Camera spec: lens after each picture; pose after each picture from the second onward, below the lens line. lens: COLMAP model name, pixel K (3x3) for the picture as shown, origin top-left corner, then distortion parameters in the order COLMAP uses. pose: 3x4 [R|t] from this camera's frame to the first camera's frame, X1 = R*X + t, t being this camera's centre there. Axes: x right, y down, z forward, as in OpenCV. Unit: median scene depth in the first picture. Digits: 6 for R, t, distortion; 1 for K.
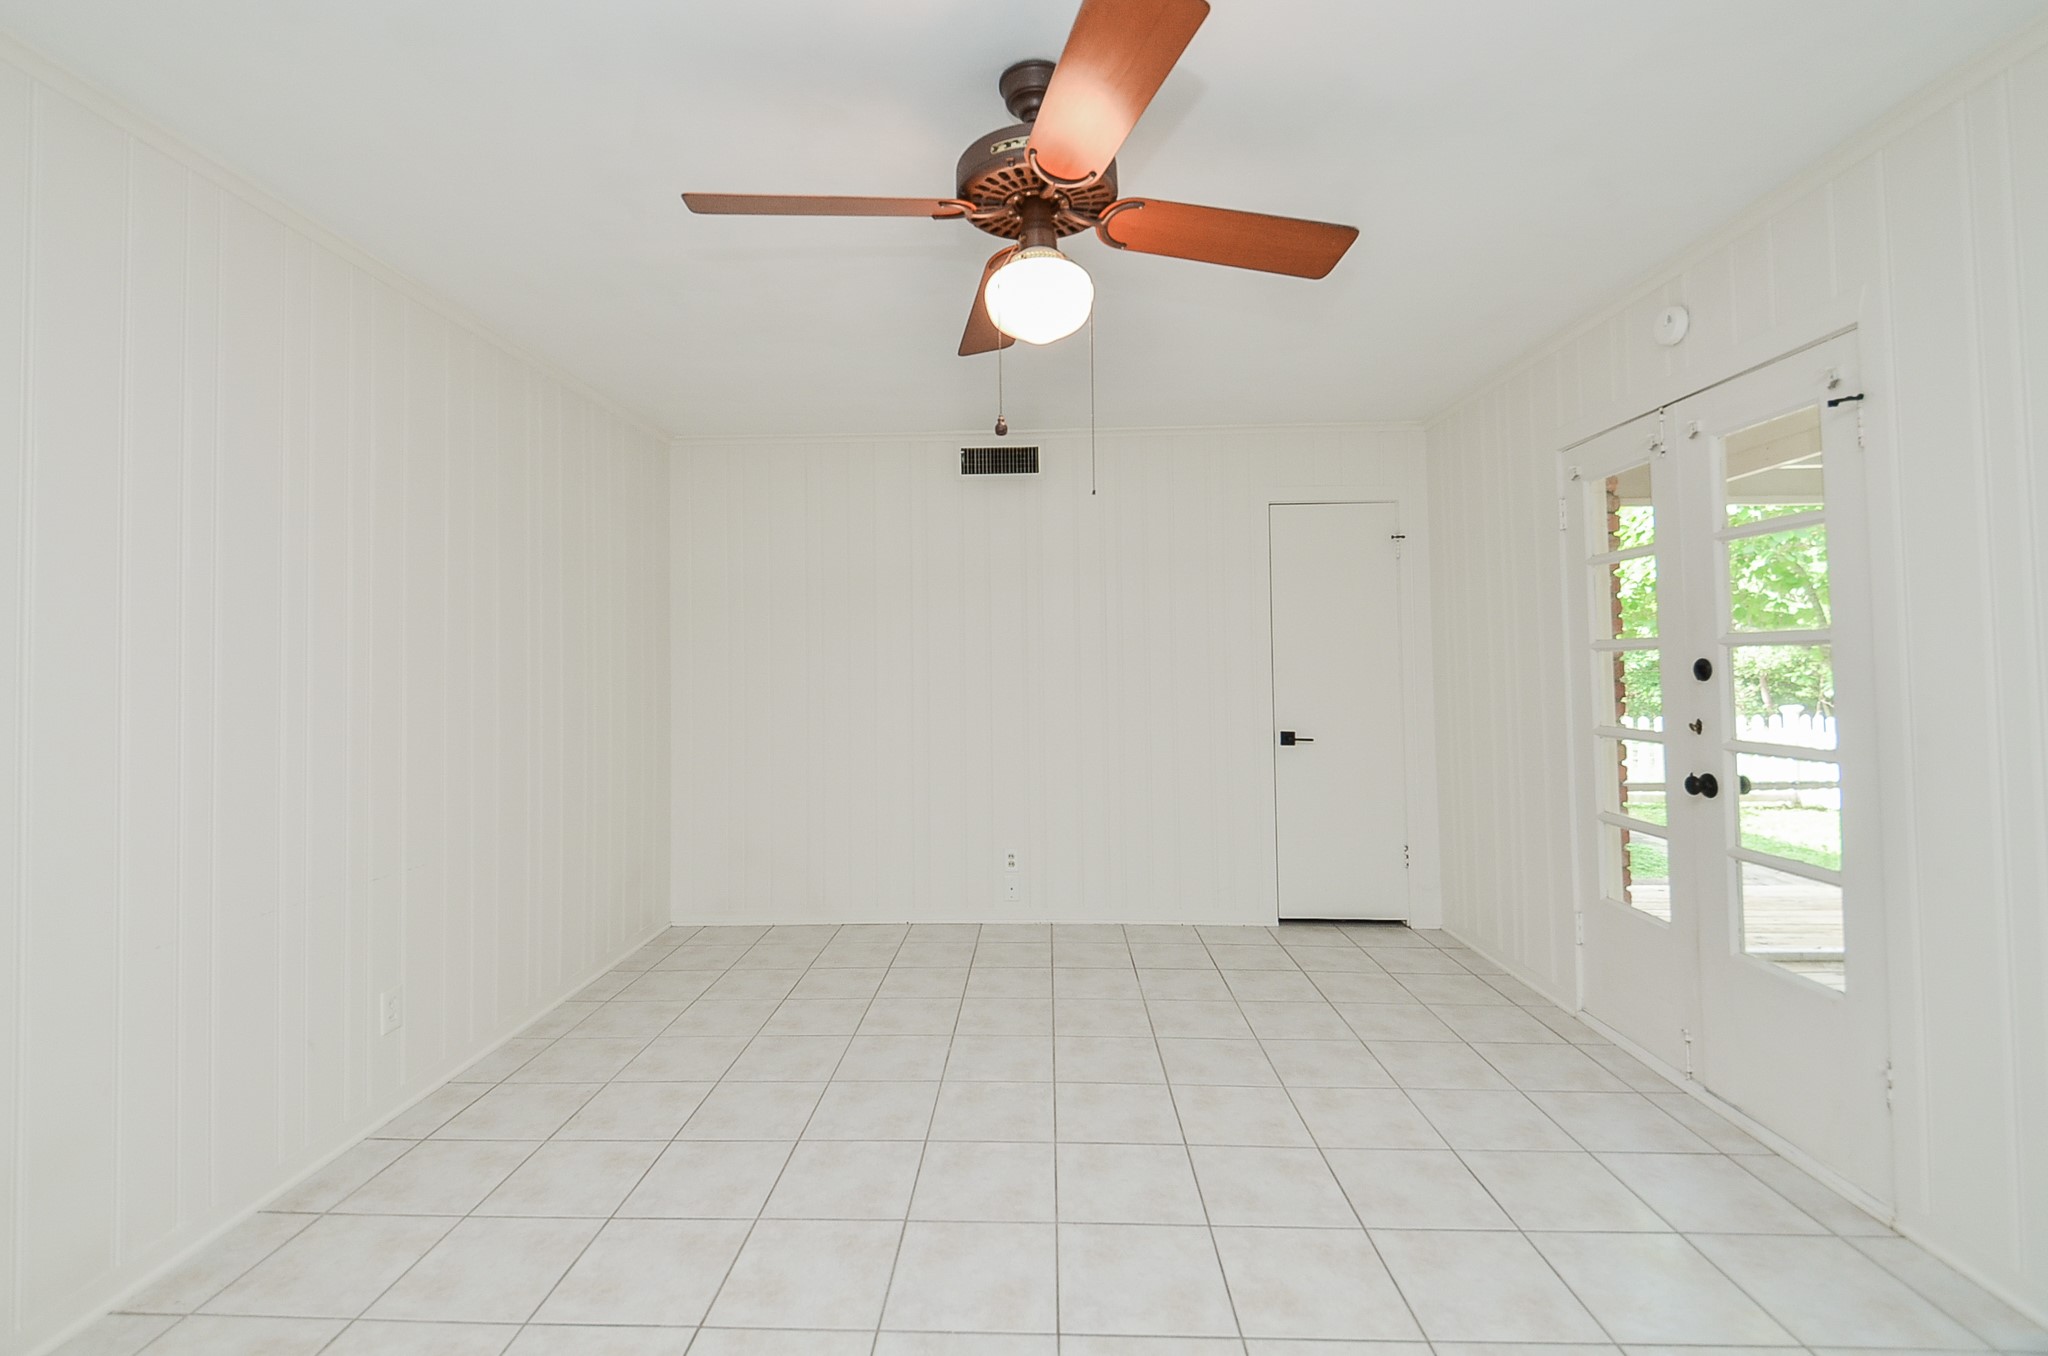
lens RADIAL K [[908.5, 0, 1002.4], [0, 908.5, 652.0], [0, 0, 1]] dist [0.021315, -0.011434]
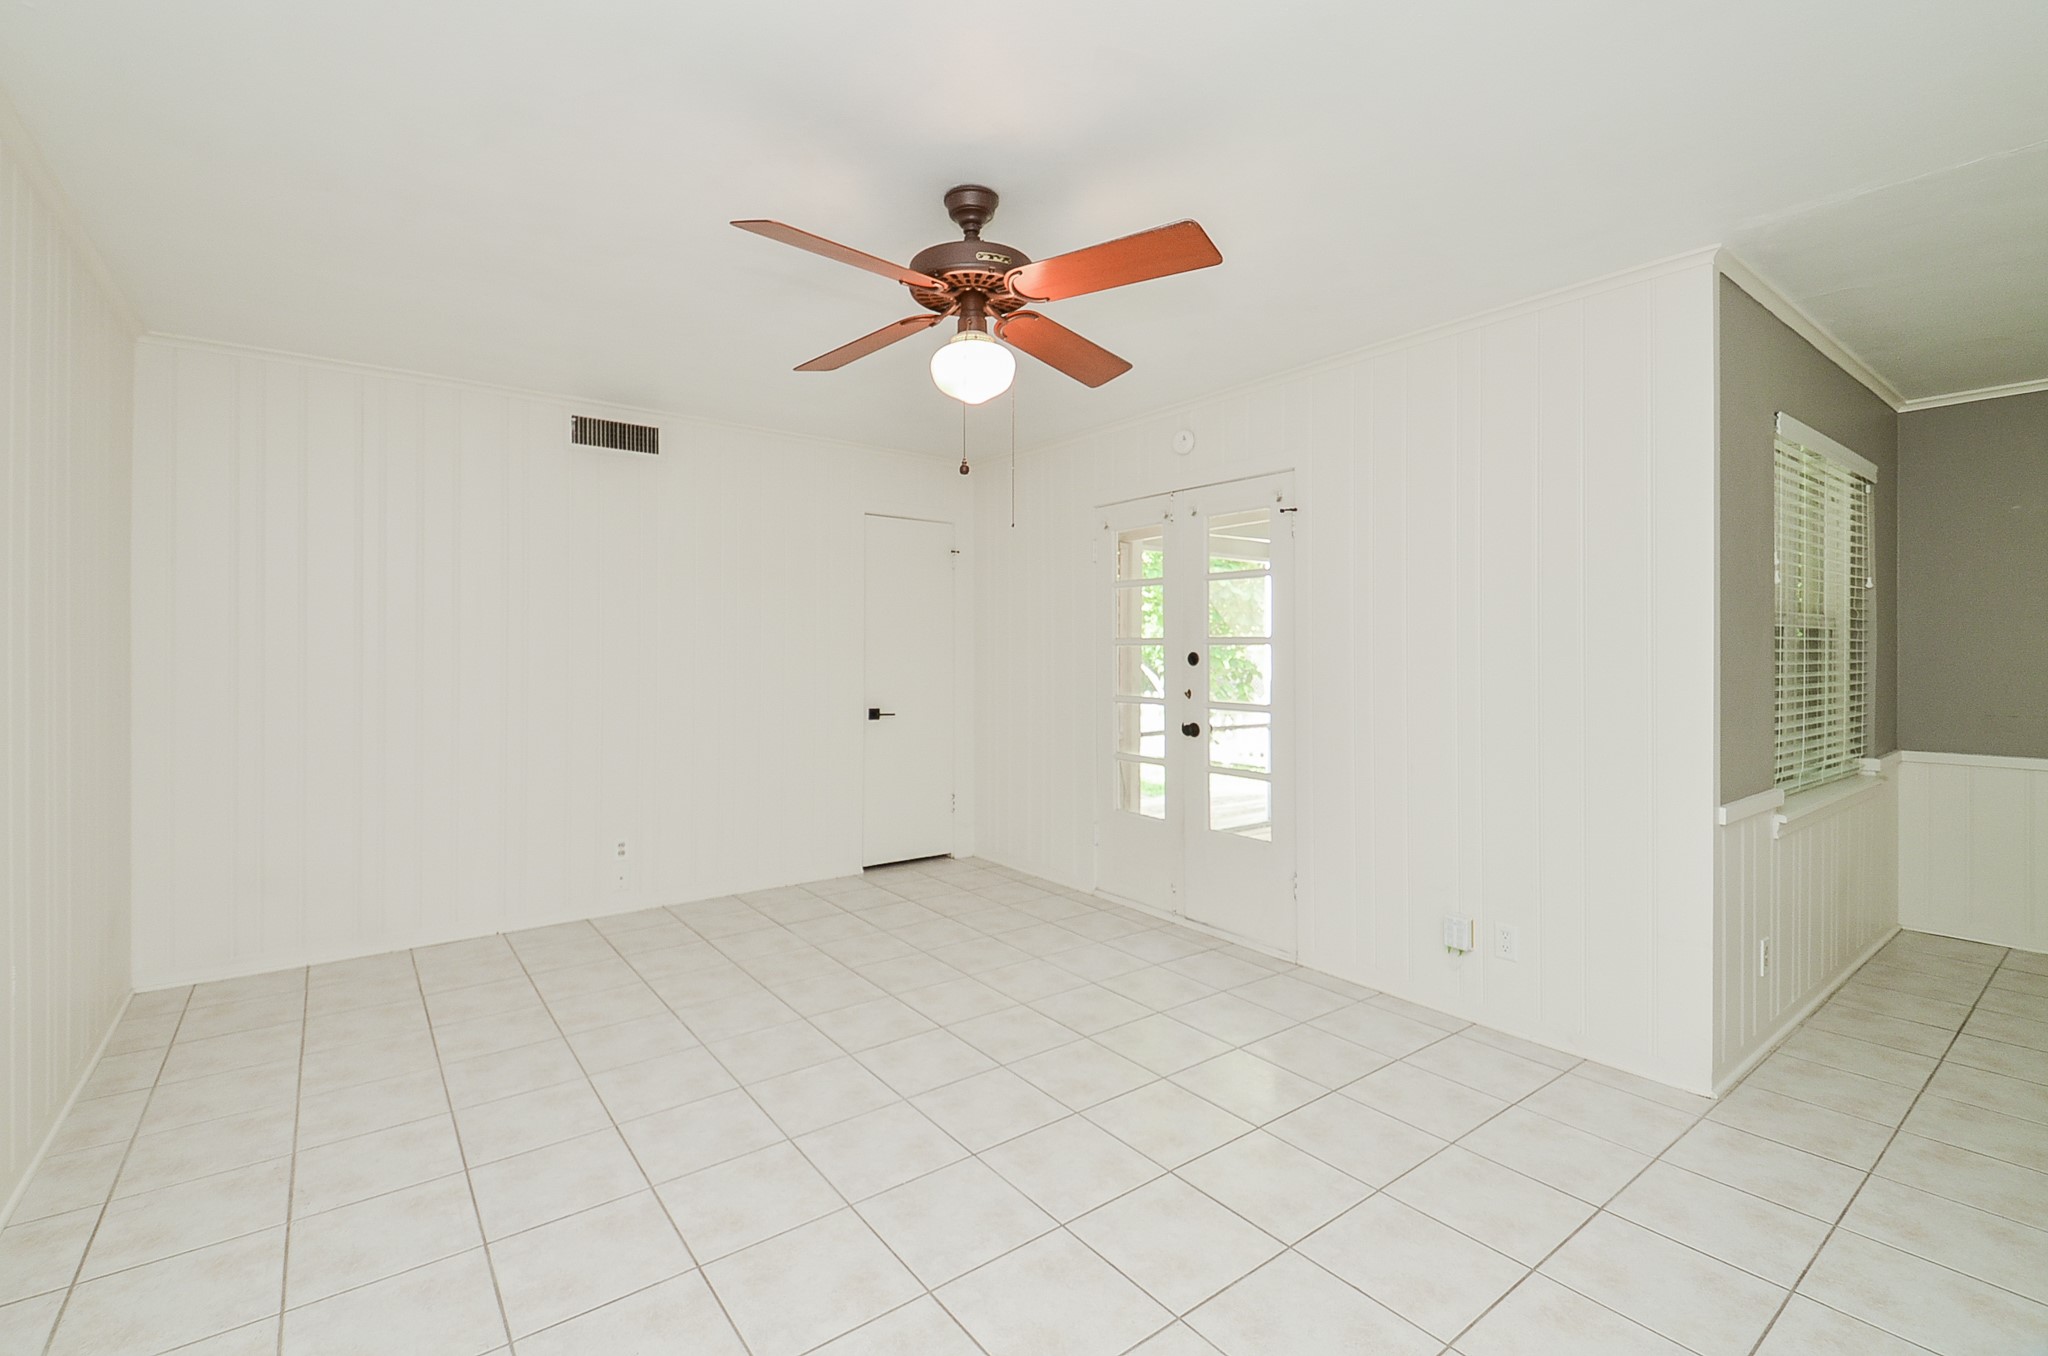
lens RADIAL K [[908.5, 0, 1011.1], [0, 908.5, 646.8], [0, 0, 1]] dist [0.021315, -0.011434]
pose [[0.770031, 0.015936, 0.637807, -0.474570], [-0.024029, 0.999703, 0.004033, -0.000229], [-0.637553, -0.018432, 0.770186, -0.028749]]
